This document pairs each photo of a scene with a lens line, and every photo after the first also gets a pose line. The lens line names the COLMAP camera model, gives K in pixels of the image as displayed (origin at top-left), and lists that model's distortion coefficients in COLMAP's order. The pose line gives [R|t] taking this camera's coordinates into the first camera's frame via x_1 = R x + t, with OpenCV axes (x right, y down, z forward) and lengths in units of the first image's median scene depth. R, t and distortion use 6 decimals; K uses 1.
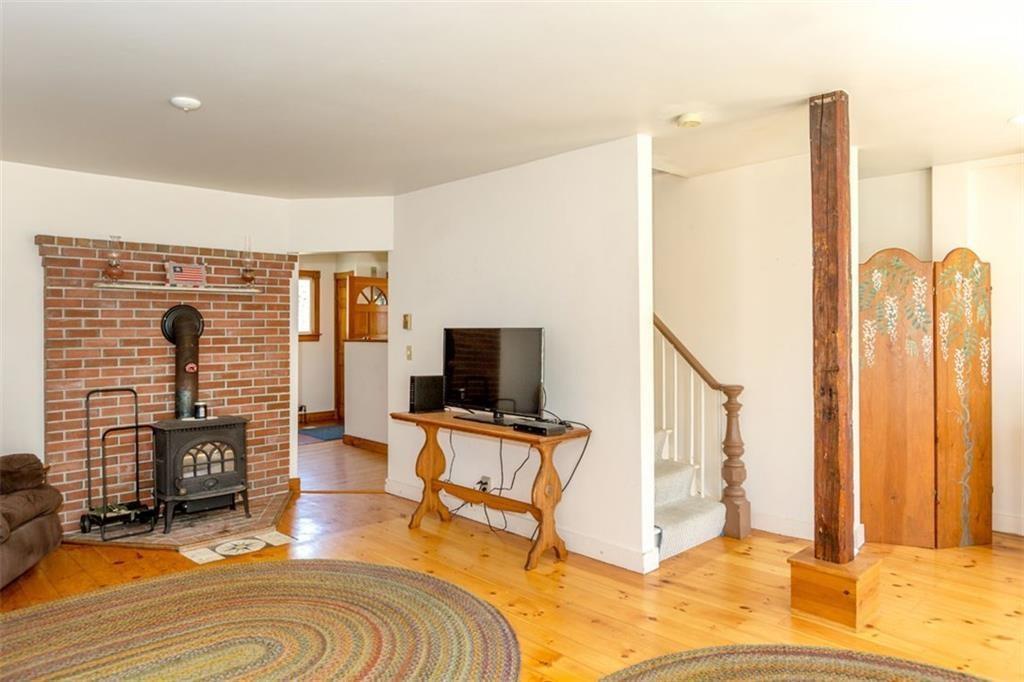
lens RADIAL K [[650.4, 0, 510.4], [0, 650.4, 331.3], [0, 0, 1]] dist [-0.005610, -0.000962]
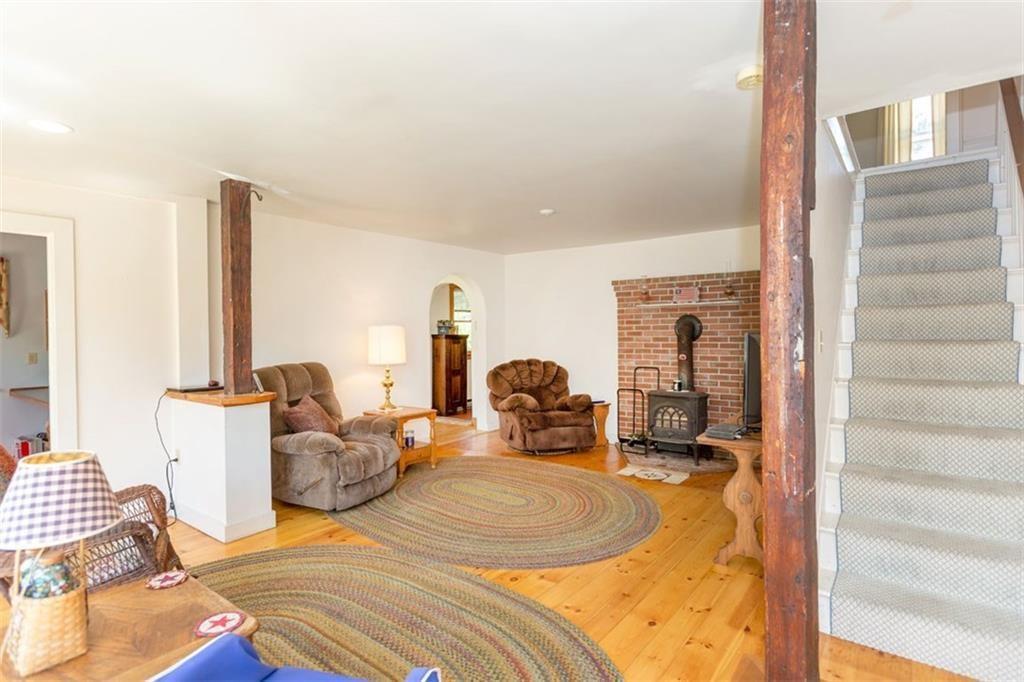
lens RADIAL K [[517.4, 0, 510.1], [0, 517.4, 342.9], [0, 0, 1]] dist [-0.001768, 0.000503]
pose [[0.146782, 0.024849, -0.988857, 0.664863], [0.003719, 0.999663, 0.025673, -0.008925], [0.989162, -0.007446, 0.146640, 0.459725]]
